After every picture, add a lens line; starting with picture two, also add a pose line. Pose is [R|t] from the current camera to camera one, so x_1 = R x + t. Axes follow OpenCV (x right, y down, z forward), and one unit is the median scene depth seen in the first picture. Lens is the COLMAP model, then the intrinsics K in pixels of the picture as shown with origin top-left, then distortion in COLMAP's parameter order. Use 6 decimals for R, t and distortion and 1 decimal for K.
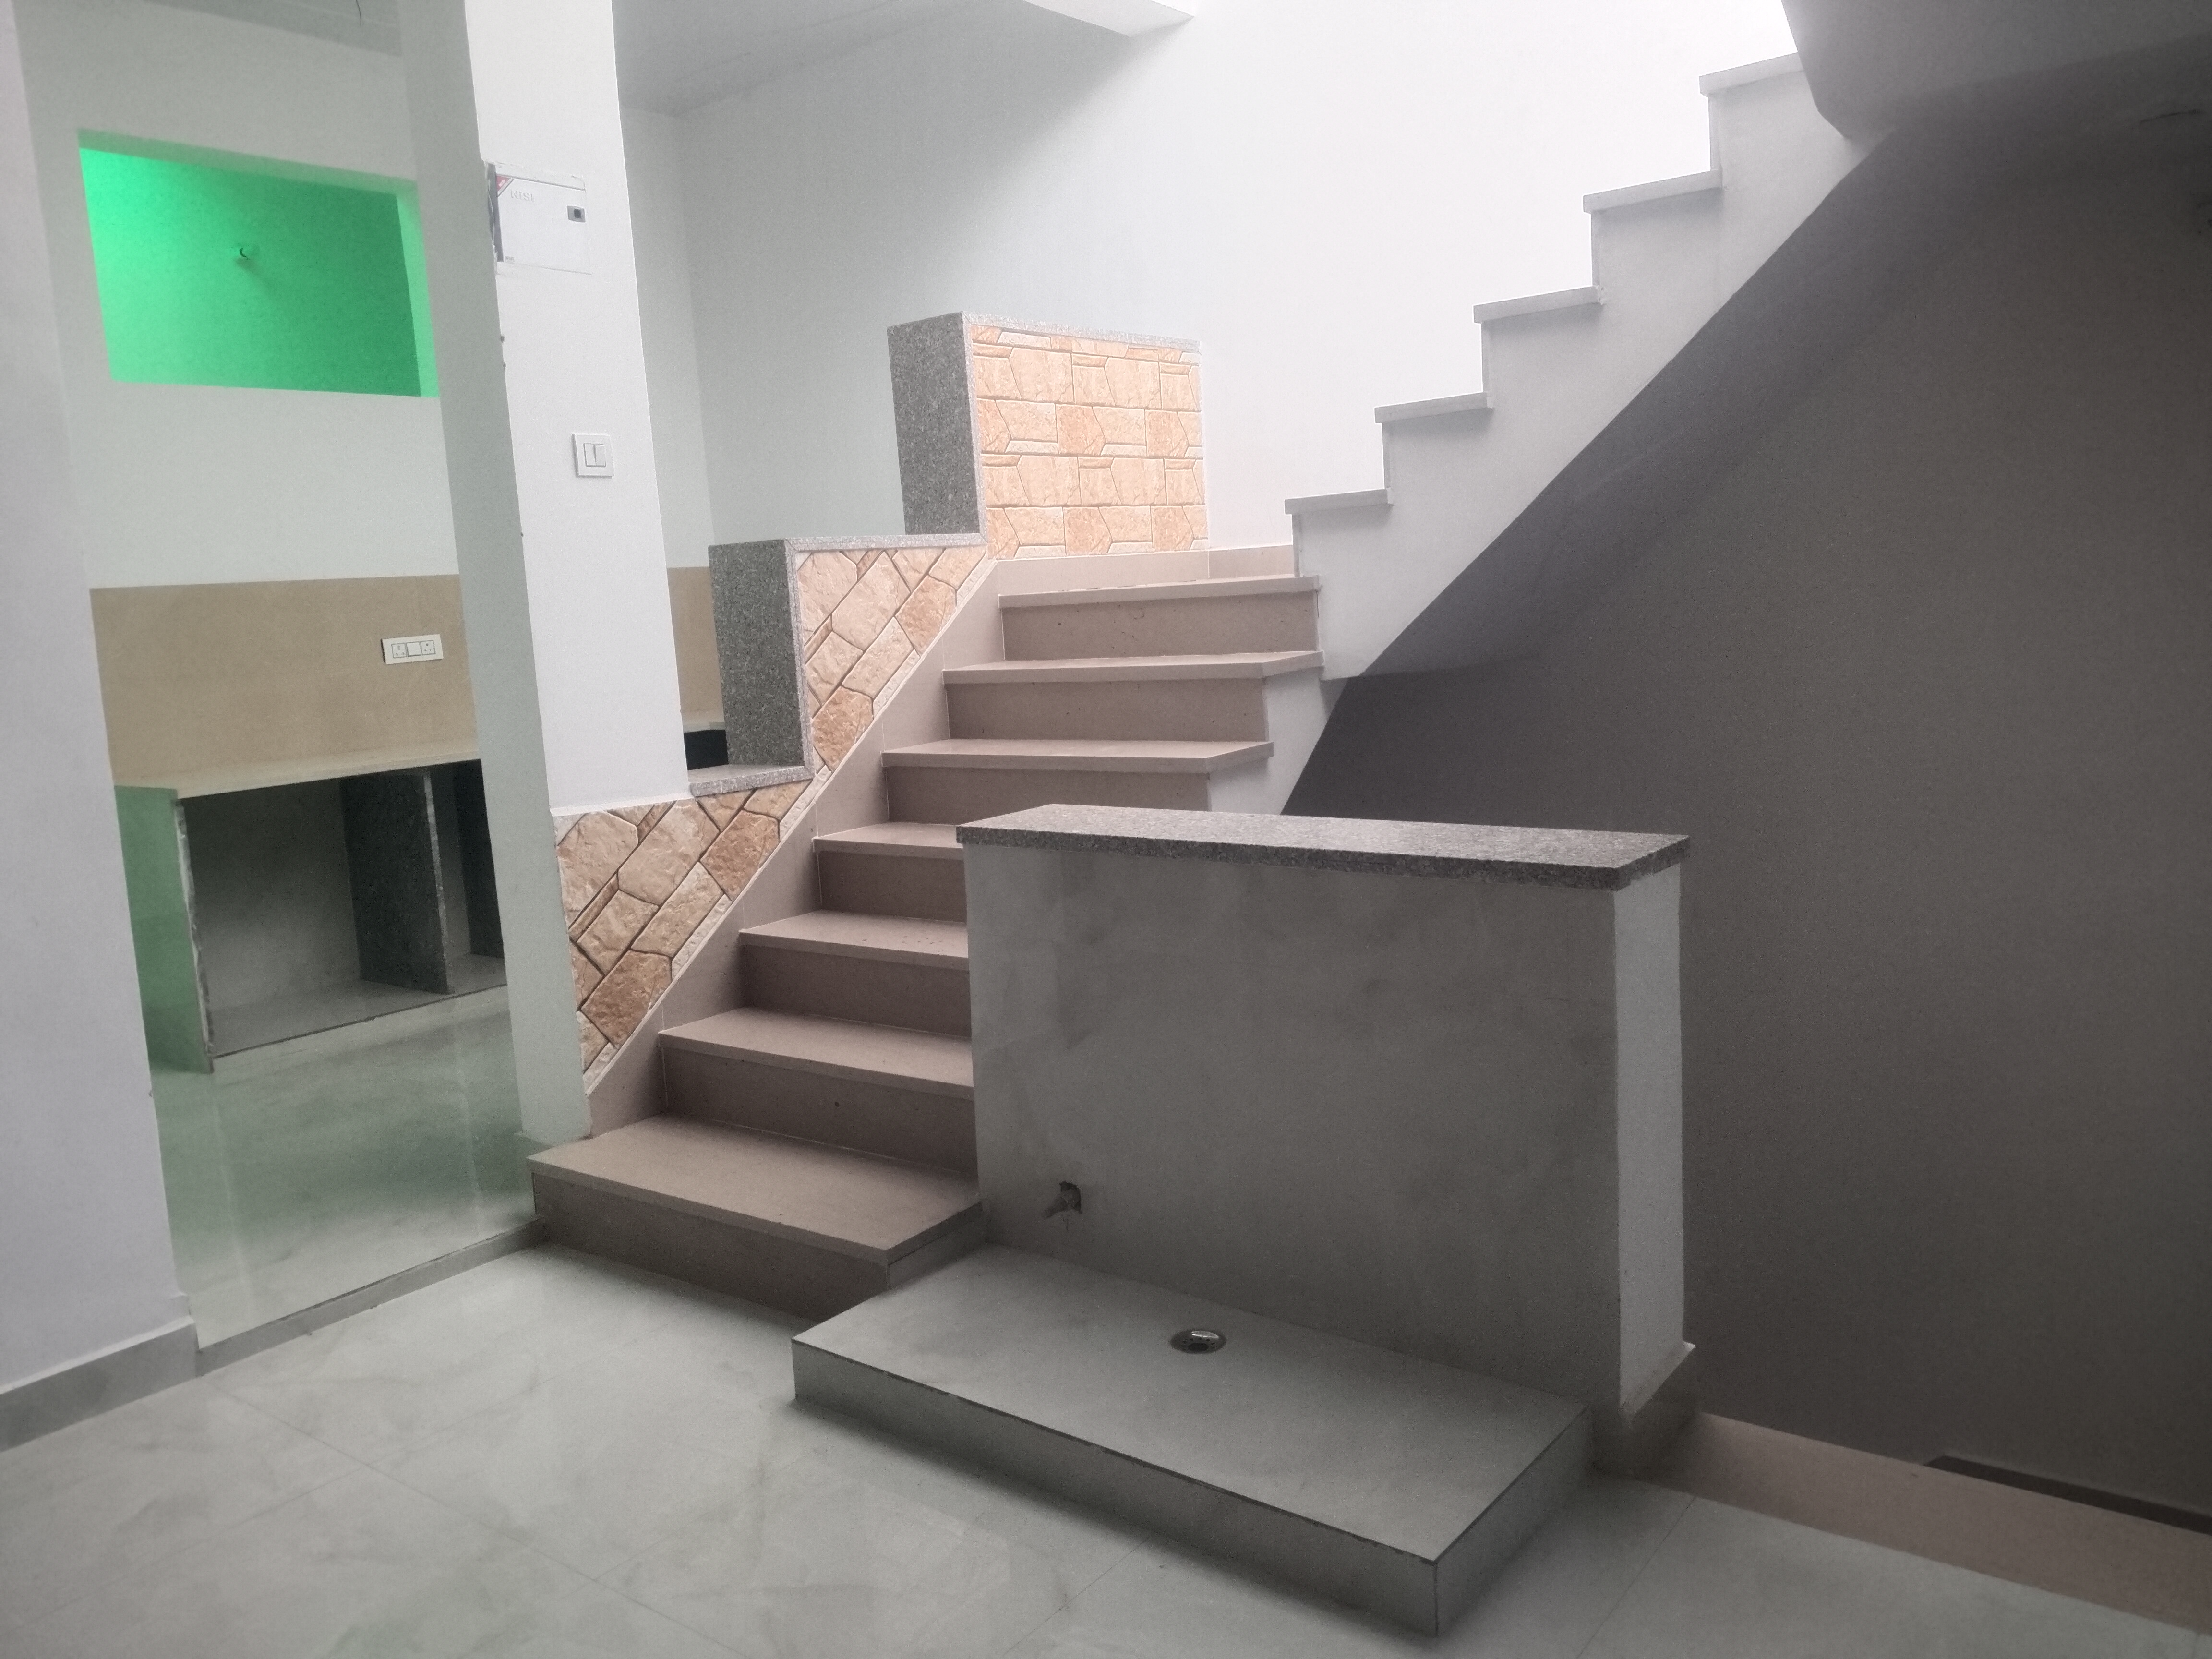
lens RADIAL K [[1673.8, 0, 1108.1], [0, 1673.8, 827.8], [0, 0, 1]] dist [-0.005275, -0.001991]
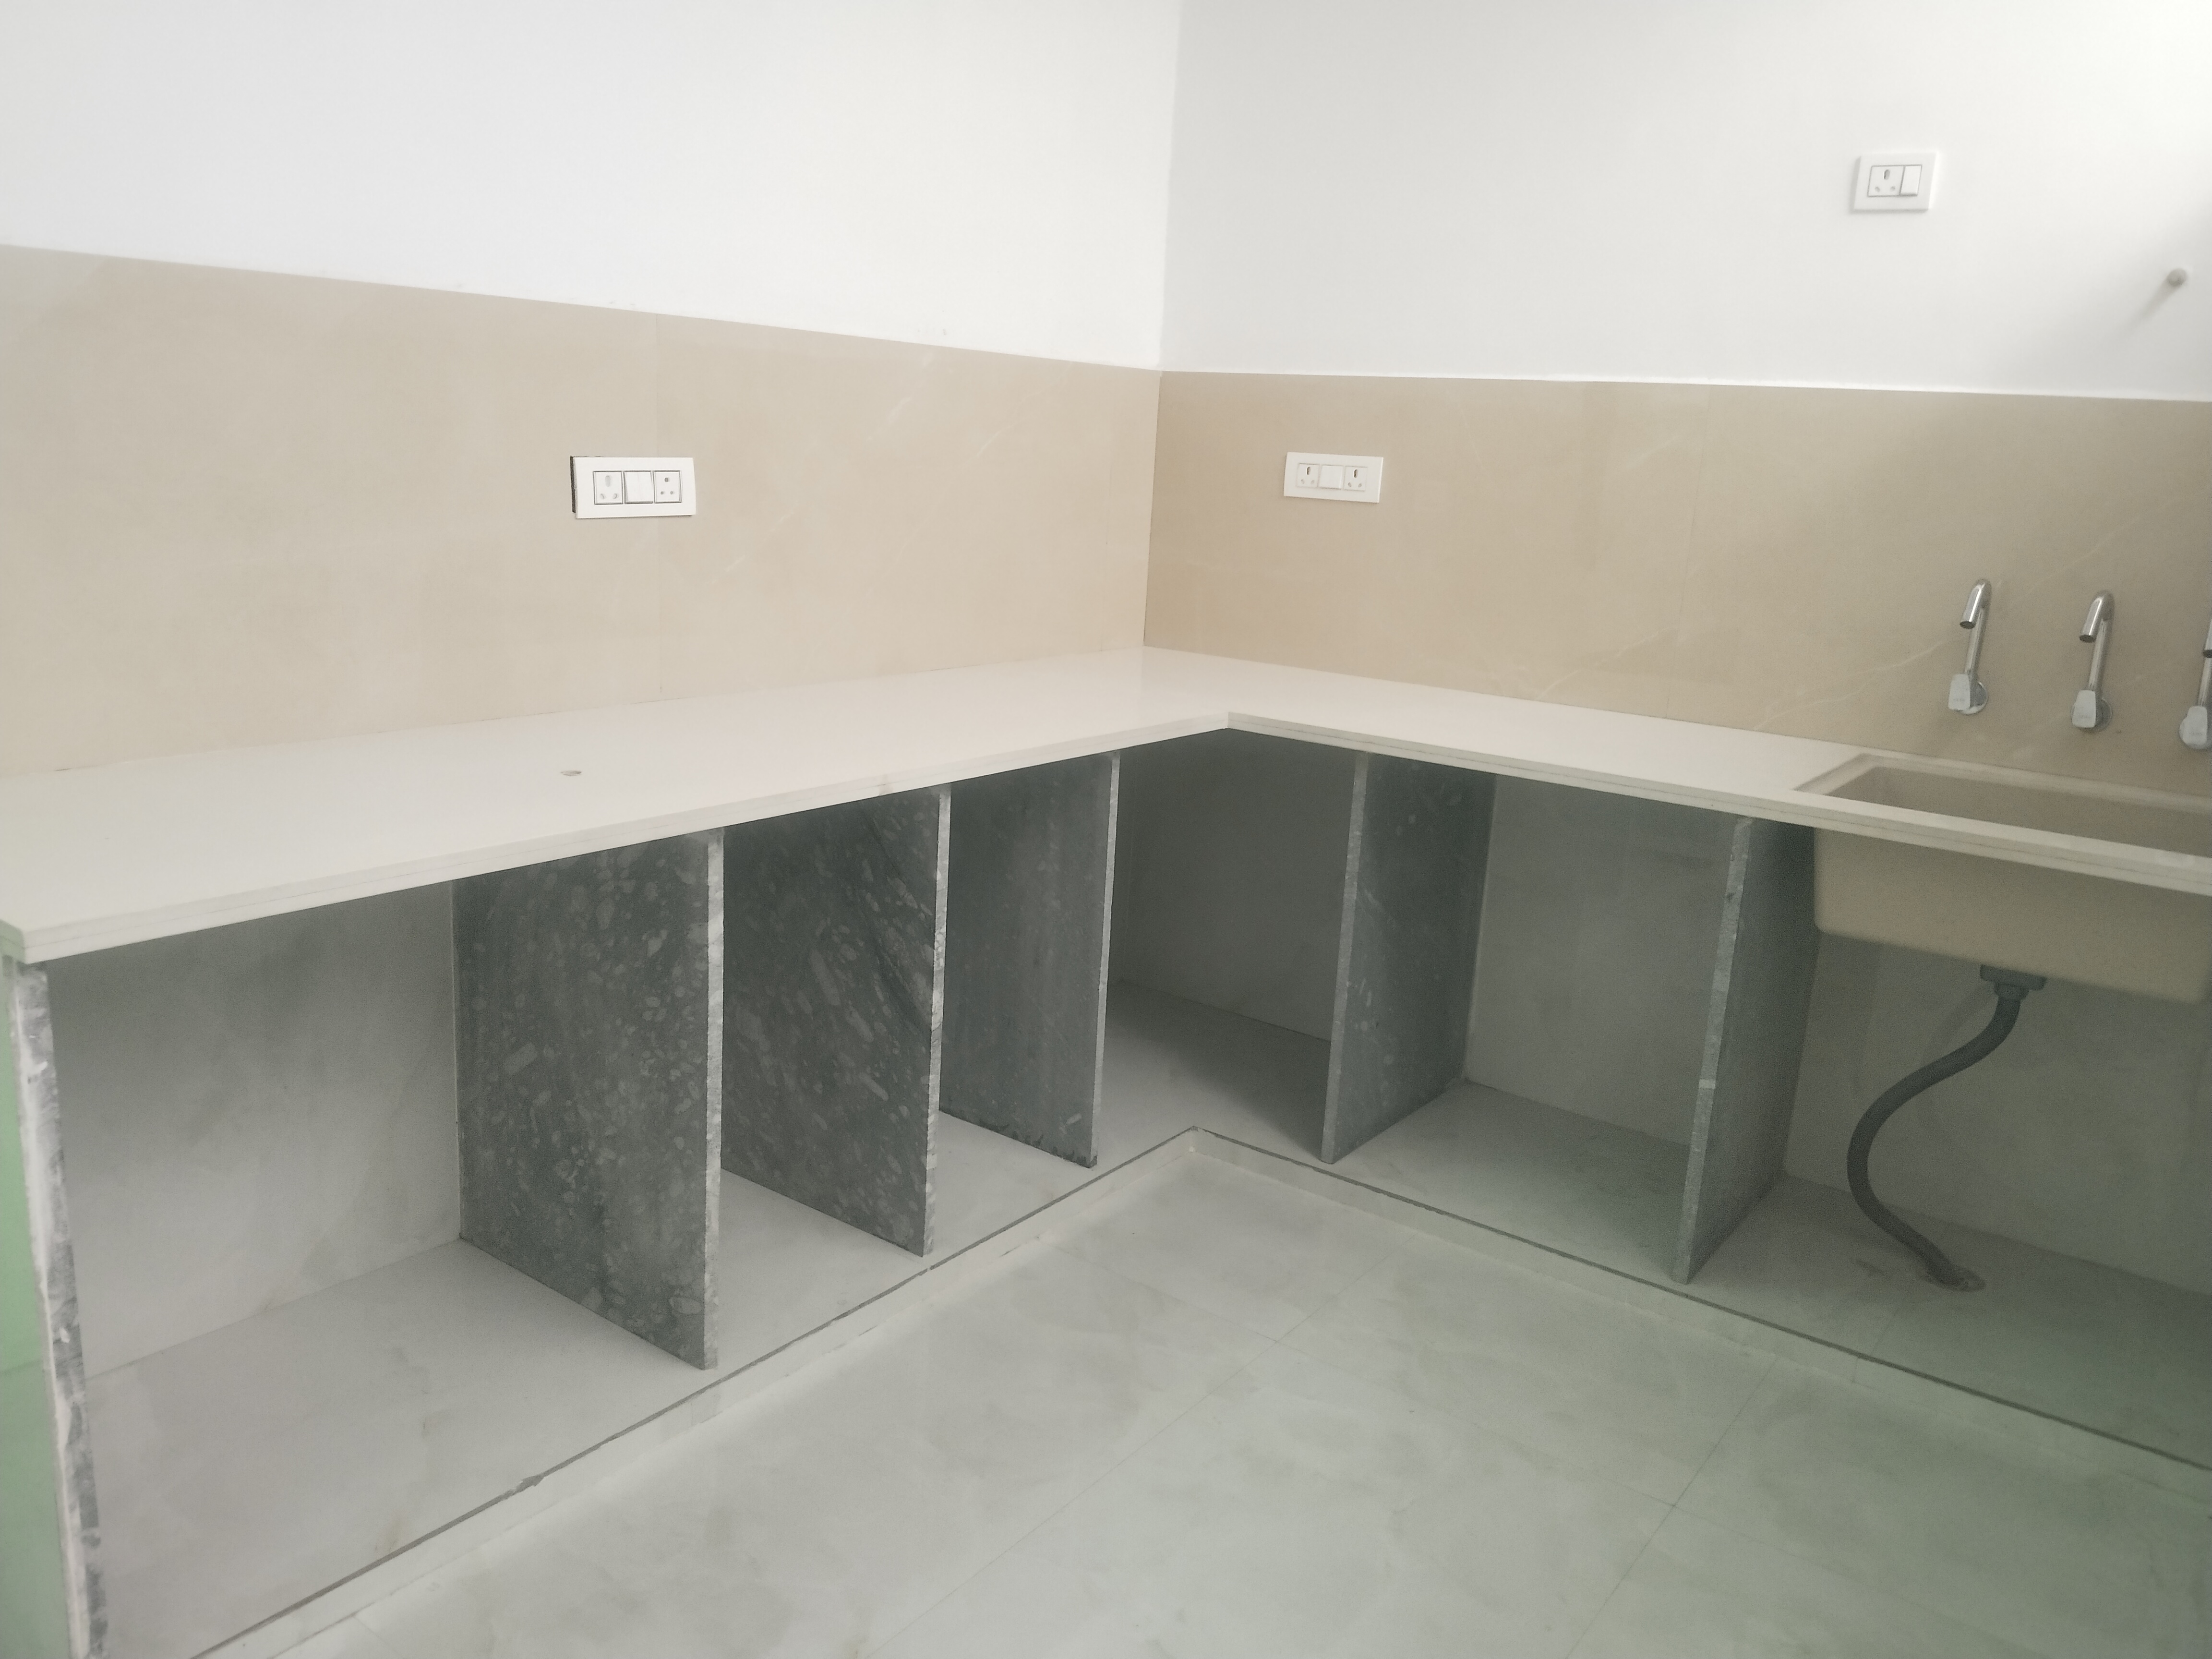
lens RADIAL K [[1673.8, 0, 1103.2], [0, 1673.8, 827.7], [0, 0, 1]] dist [-0.005275, -0.001991]
pose [[0.993543, 0.104463, 0.044267, -0.335689], [-0.107842, 0.990744, 0.082443, -0.075135], [-0.035245, -0.086684, 0.995612, 0.614584]]
